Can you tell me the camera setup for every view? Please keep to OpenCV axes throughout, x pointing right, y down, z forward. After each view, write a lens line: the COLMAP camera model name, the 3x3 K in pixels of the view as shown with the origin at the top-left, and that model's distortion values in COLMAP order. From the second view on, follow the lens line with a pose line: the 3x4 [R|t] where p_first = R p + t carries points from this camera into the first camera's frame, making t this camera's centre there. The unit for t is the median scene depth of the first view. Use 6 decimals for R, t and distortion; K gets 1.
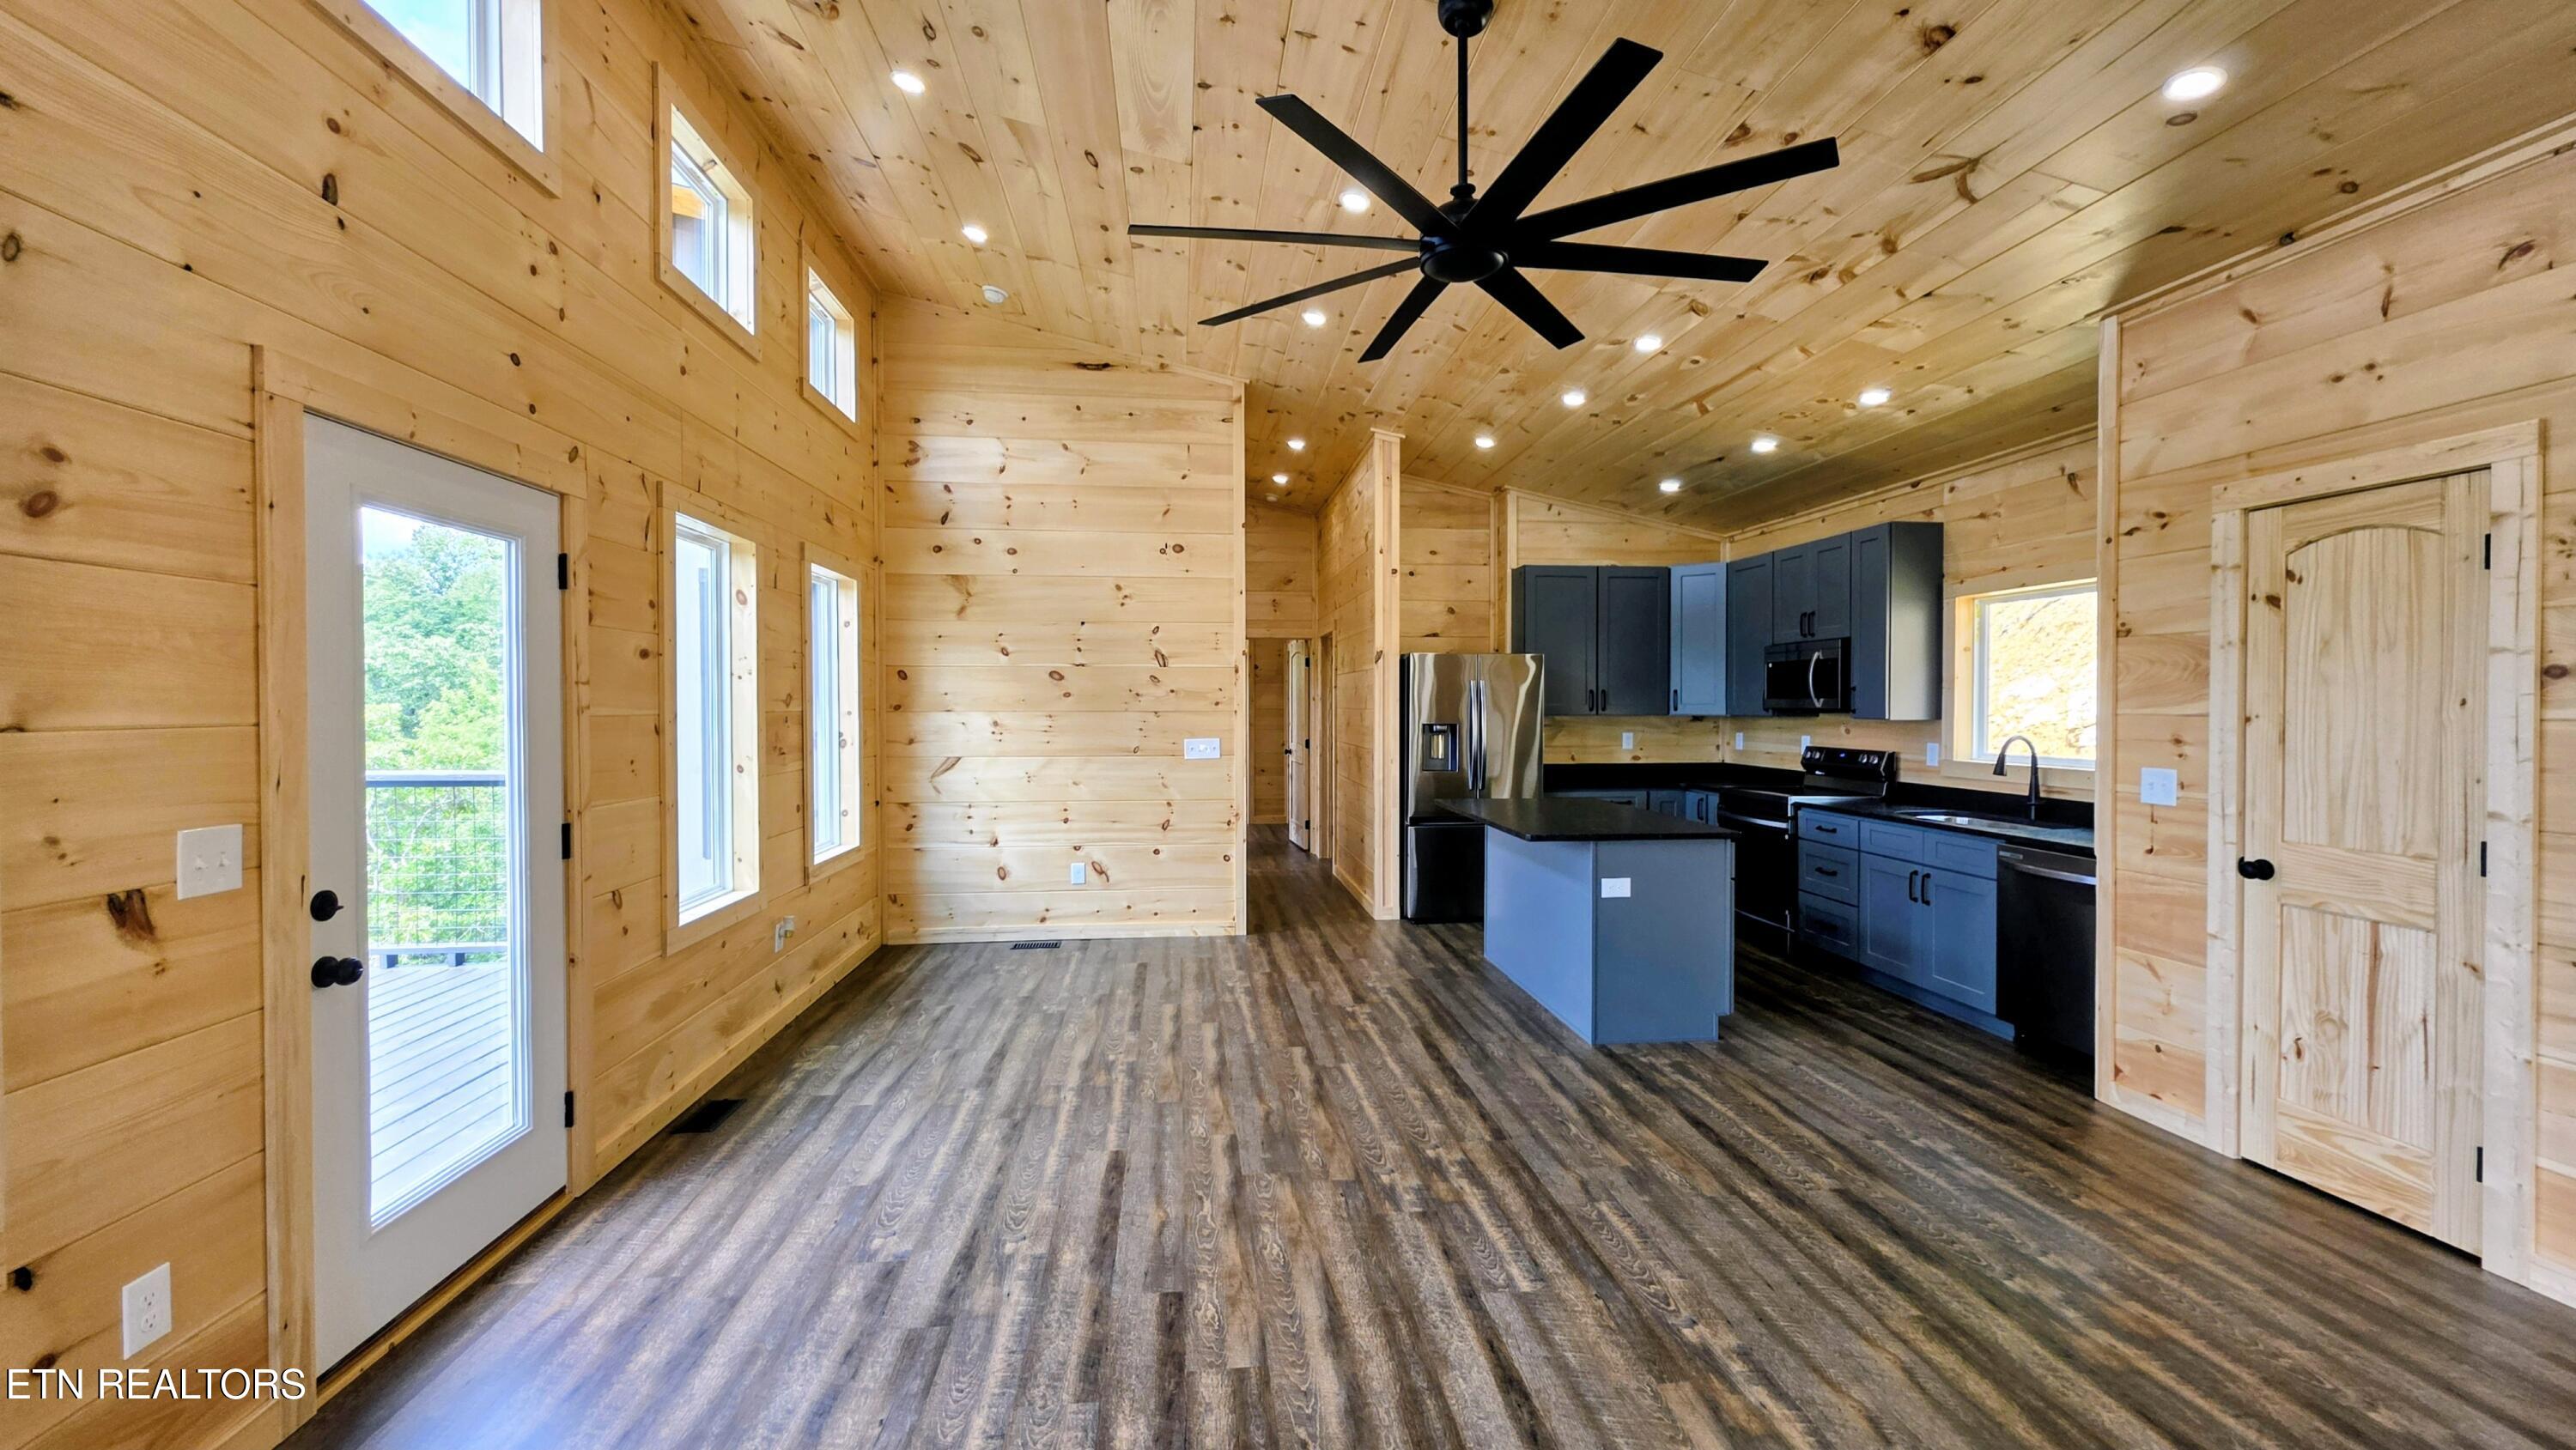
lens RADIAL K [[1051.5, 0, 1287.6], [0, 1051.5, 723.2], [0, 0, 1]] dist [-0.001752, 0.000263]
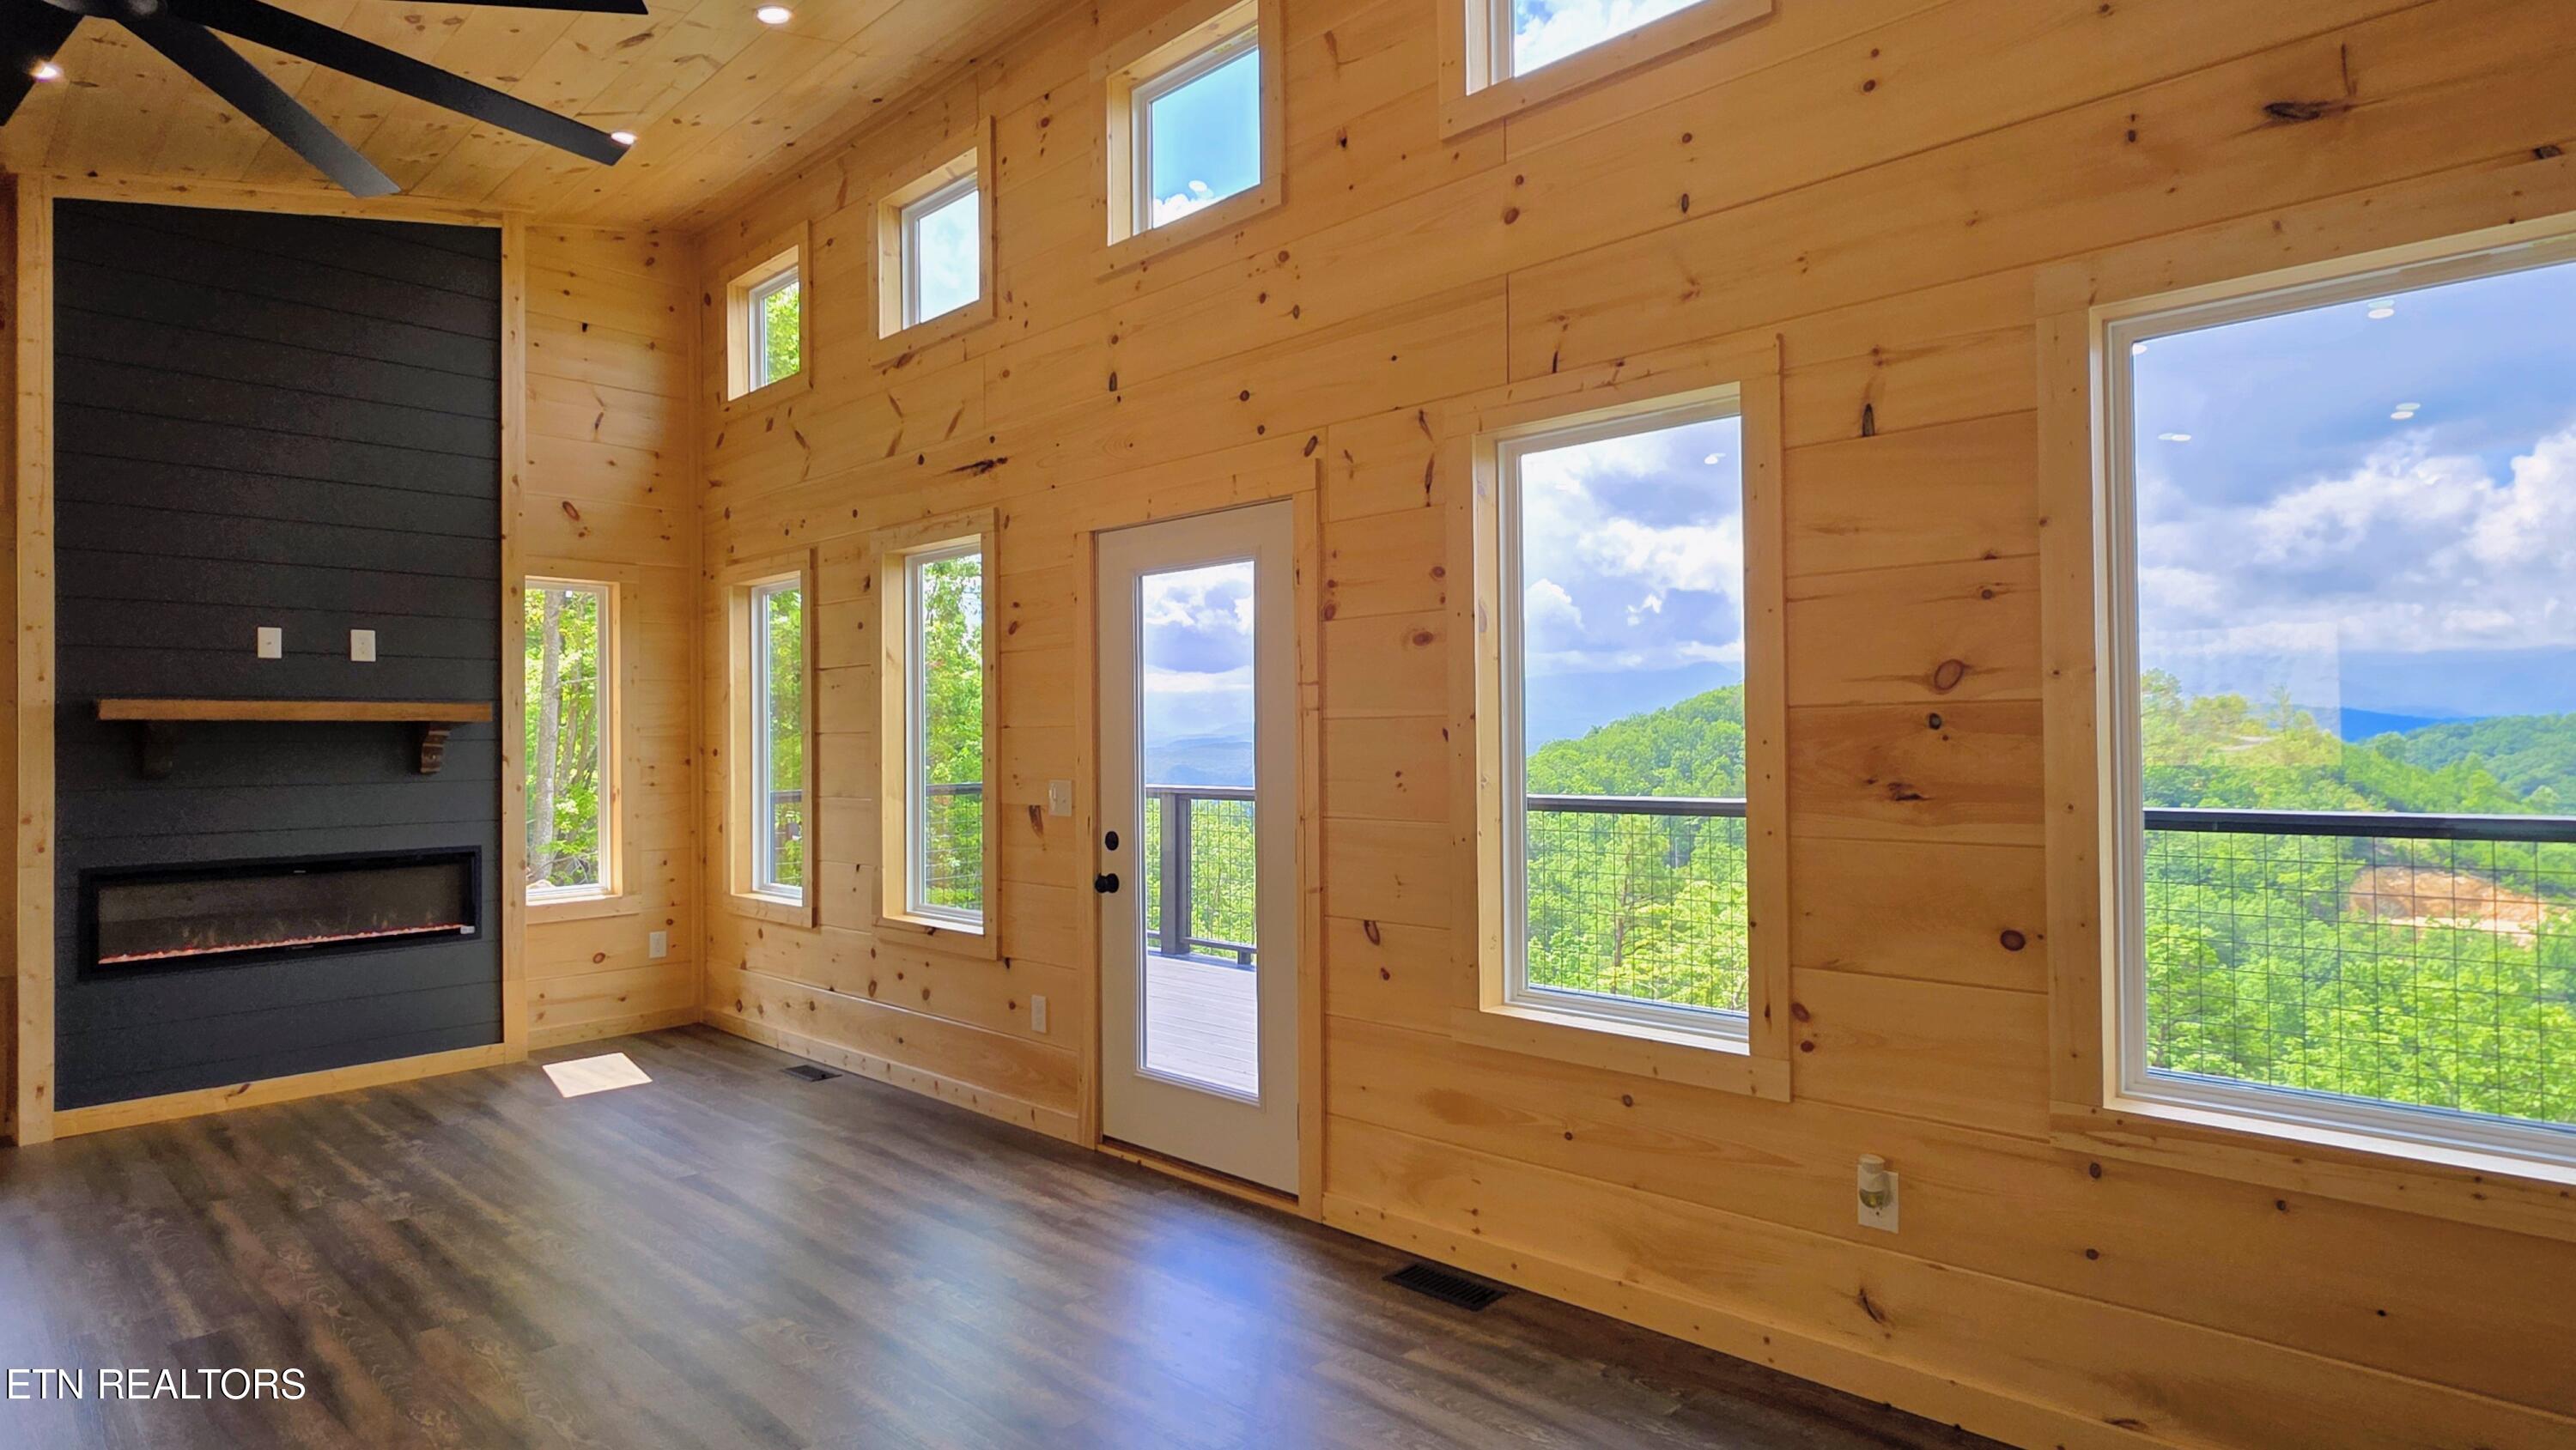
lens RADIAL K [[1312.9, 0, 1279.0], [0, 1312.9, 723.6], [0, 0, 1]] dist [0.003173, -0.000413]
pose [[-0.757446, 0.000247, -0.652897, 0.119250], [-0.001602, 0.999996, 0.002237, -0.003910], [0.652895, 0.002741, -0.757443, 1.772548]]
